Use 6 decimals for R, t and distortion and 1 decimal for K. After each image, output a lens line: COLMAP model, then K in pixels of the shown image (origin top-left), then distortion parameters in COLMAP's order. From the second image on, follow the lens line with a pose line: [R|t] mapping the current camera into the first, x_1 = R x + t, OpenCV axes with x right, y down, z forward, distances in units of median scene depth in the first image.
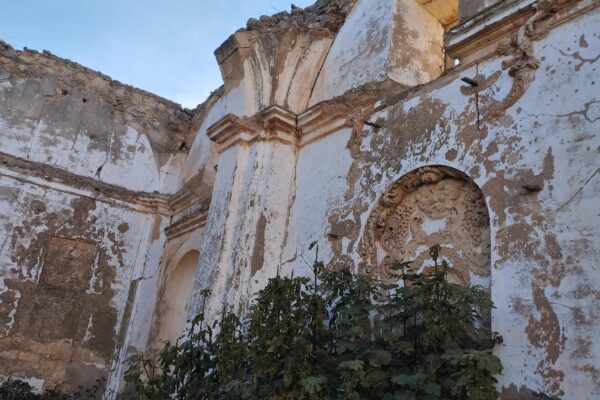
lens RADIAL K [[484.6, 0, 301.2], [0, 484.6, 188.7], [0, 0, 1]] dist [0.051196, -0.004207]
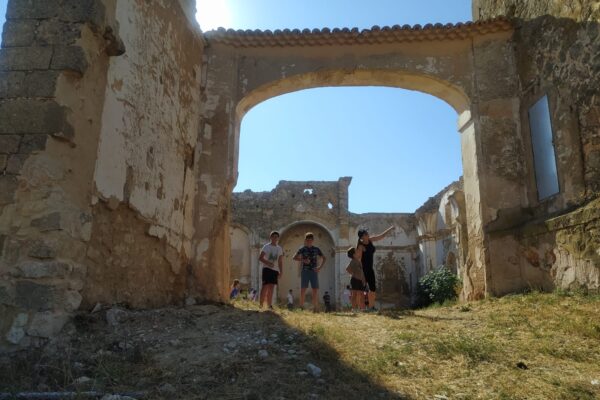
lens RADIAL K [[484.6, 0, 301.2], [0, 484.6, 188.7], [0, 0, 1]] dist [0.051196, -0.004207]
pose [[0.816263, -0.228813, -0.530433, 0.940557], [0.269794, 0.962918, -0.000198, -0.567532], [0.510809, -0.142946, 0.847727, -2.102143]]
